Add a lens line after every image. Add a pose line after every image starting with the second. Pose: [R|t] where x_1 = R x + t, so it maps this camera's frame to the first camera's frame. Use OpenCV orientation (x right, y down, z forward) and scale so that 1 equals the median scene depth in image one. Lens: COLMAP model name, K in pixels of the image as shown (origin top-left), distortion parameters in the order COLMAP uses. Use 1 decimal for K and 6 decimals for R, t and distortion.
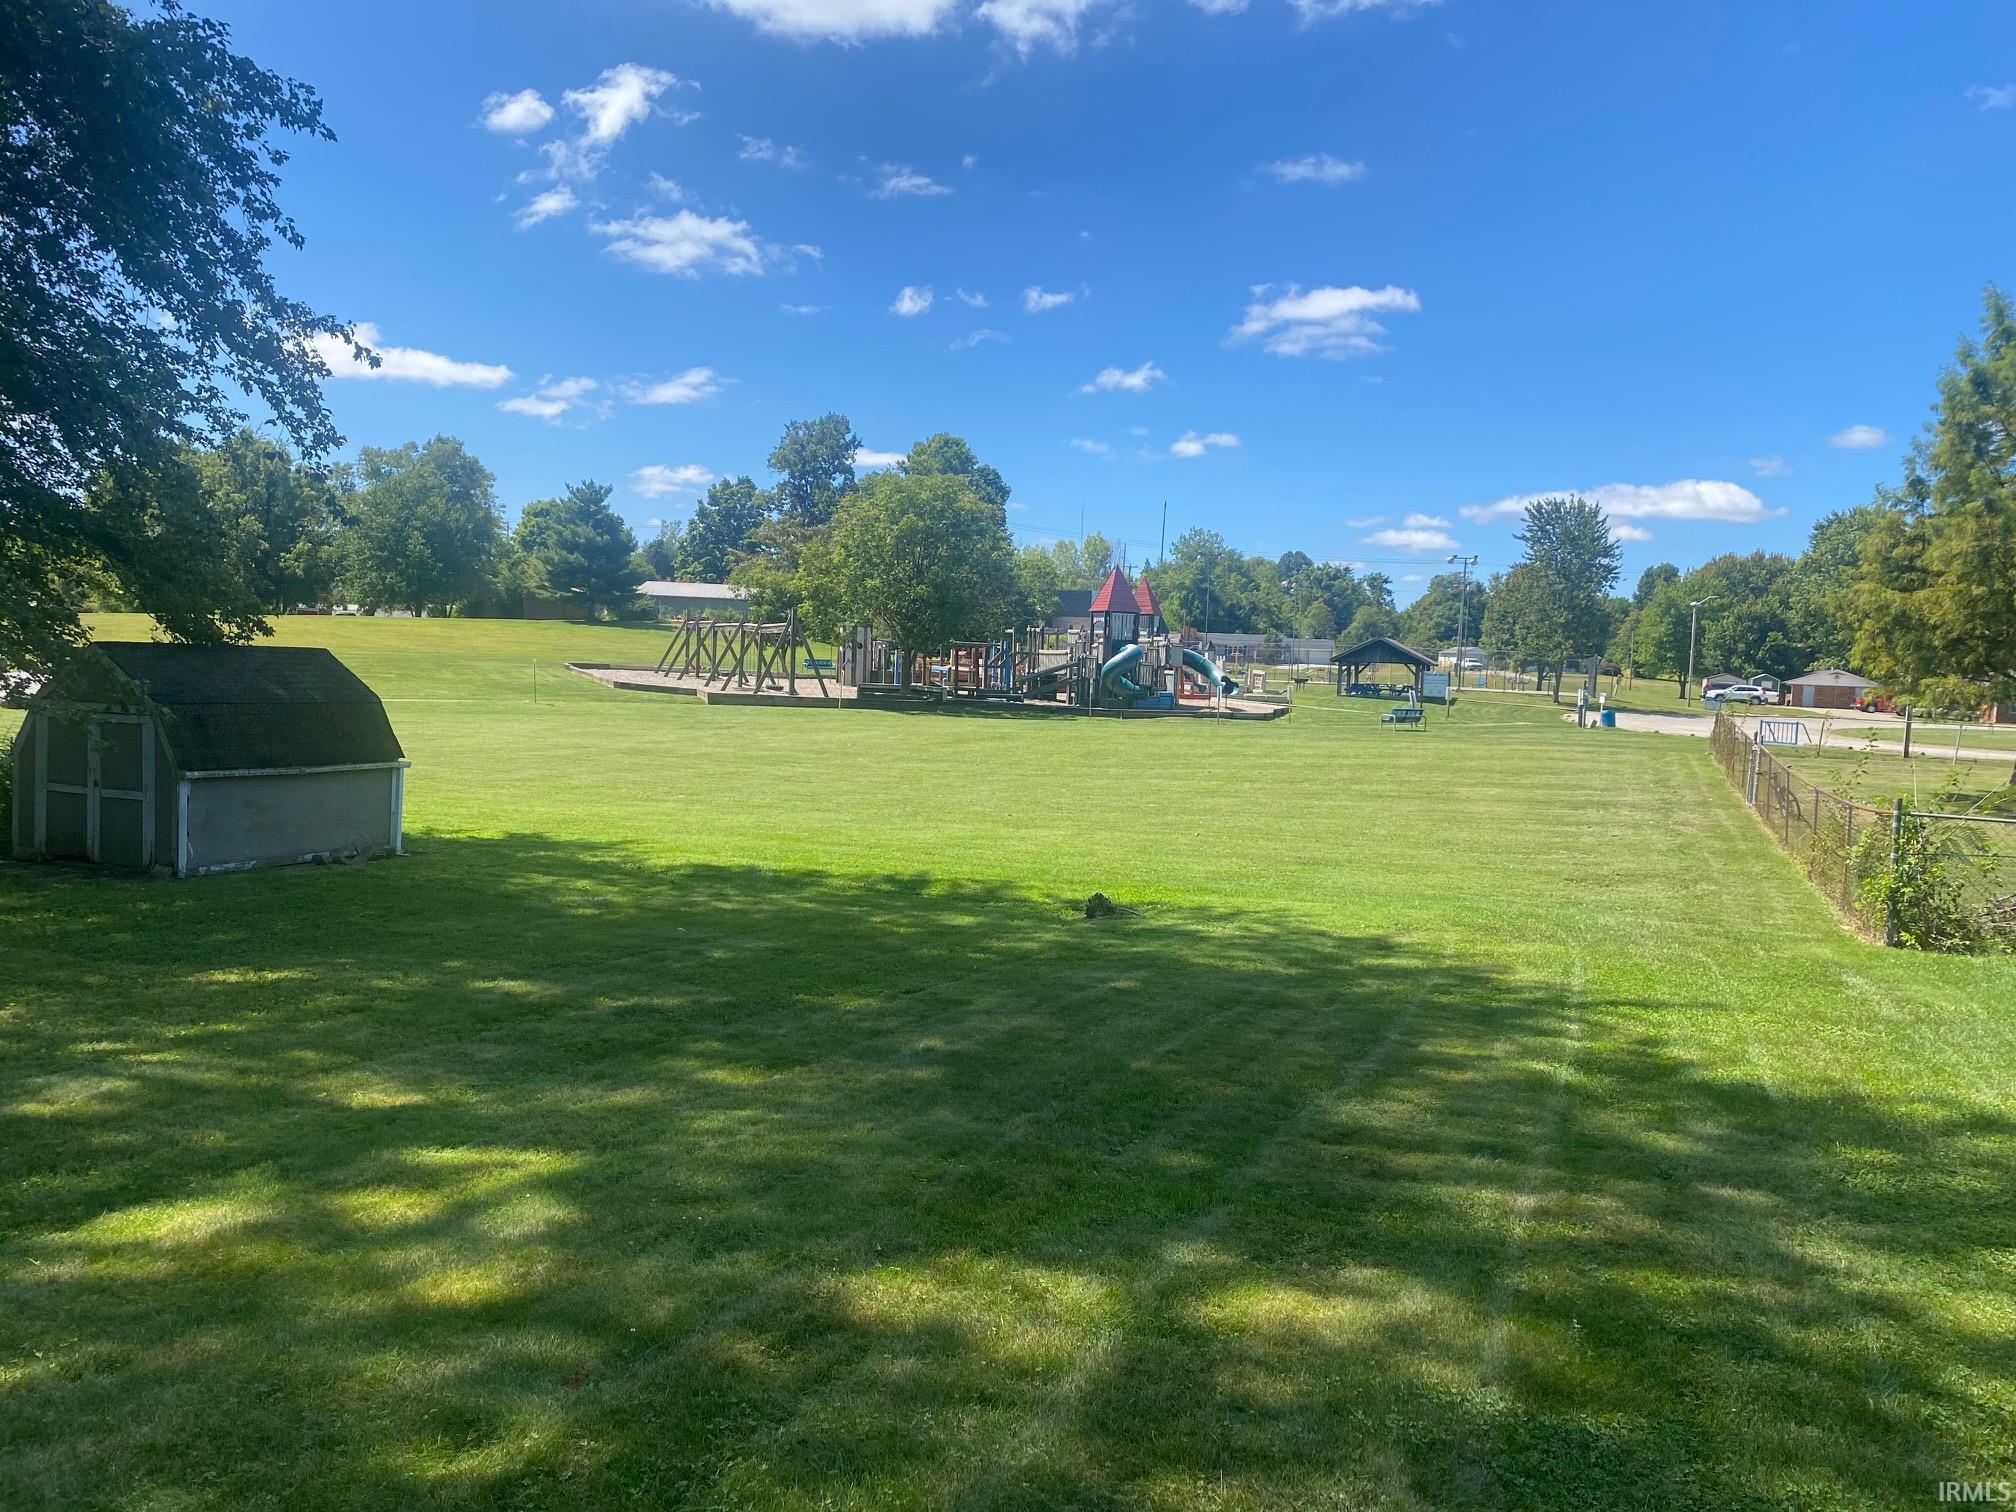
lens RADIAL K [[1674.8, 0, 1008.0], [0, 1674.8, 756.0], [0, 0, 1]] dist [-0.005995, -0.006418]
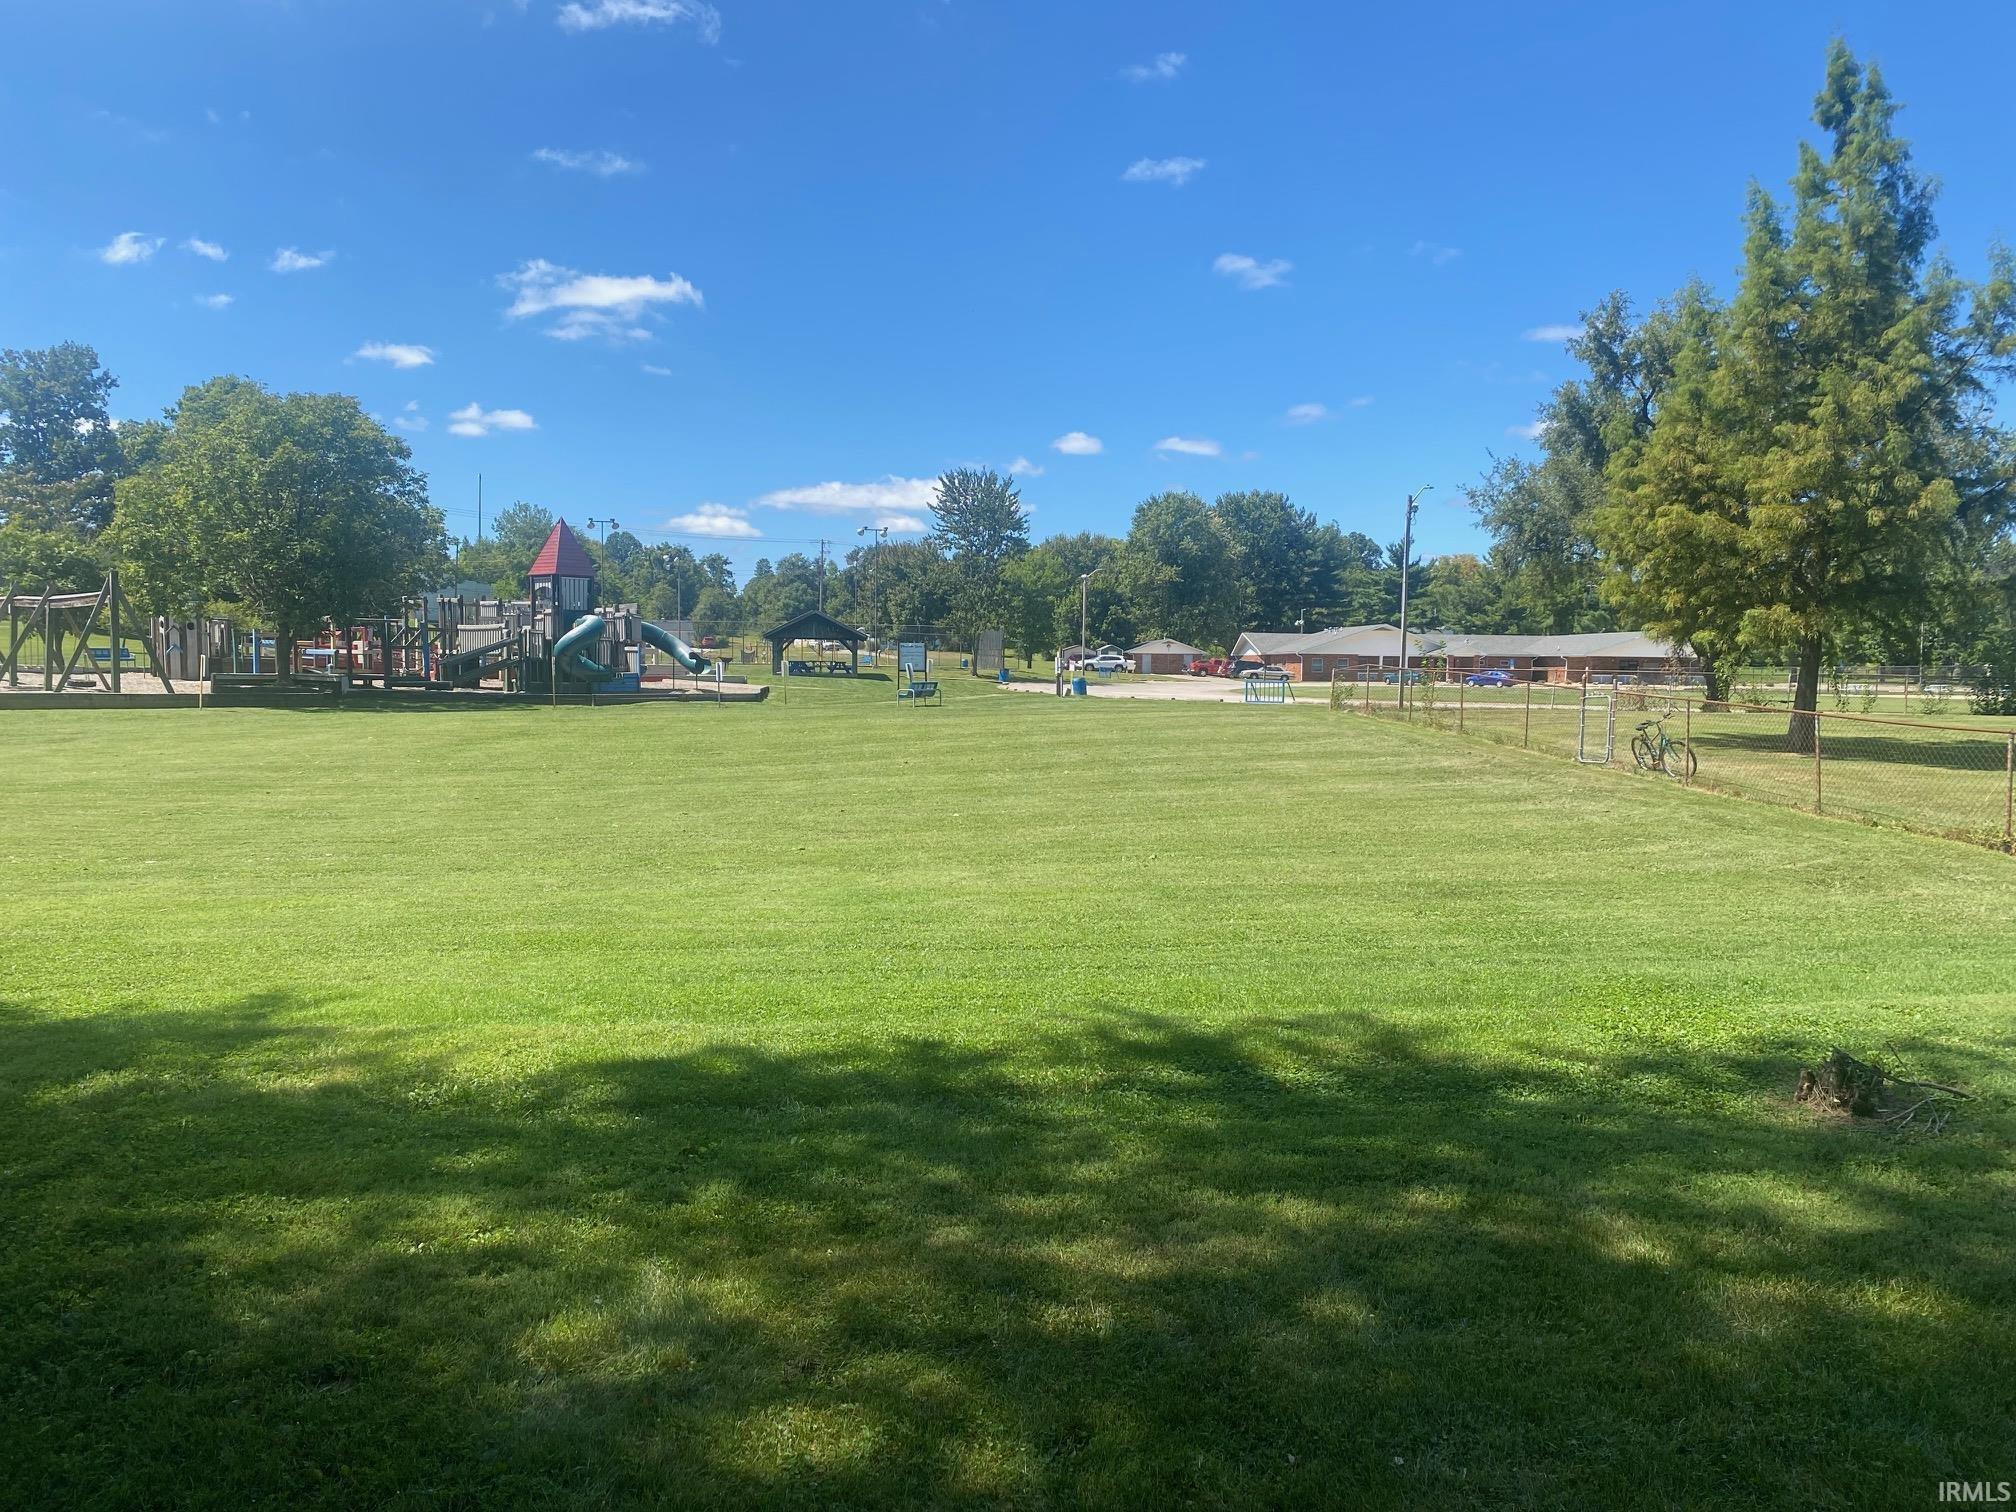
lens RADIAL K [[1622.6, 0, 1138.7], [0, 1622.6, 703.9], [0, 0, 1]] dist [0.006697, 0.009806]
pose [[0.878793, -0.041907, 0.475360, -0.049406], [0.052136, 0.998605, -0.008348, -0.002124], [-0.474347, 0.032119, 0.879752, 0.125072]]
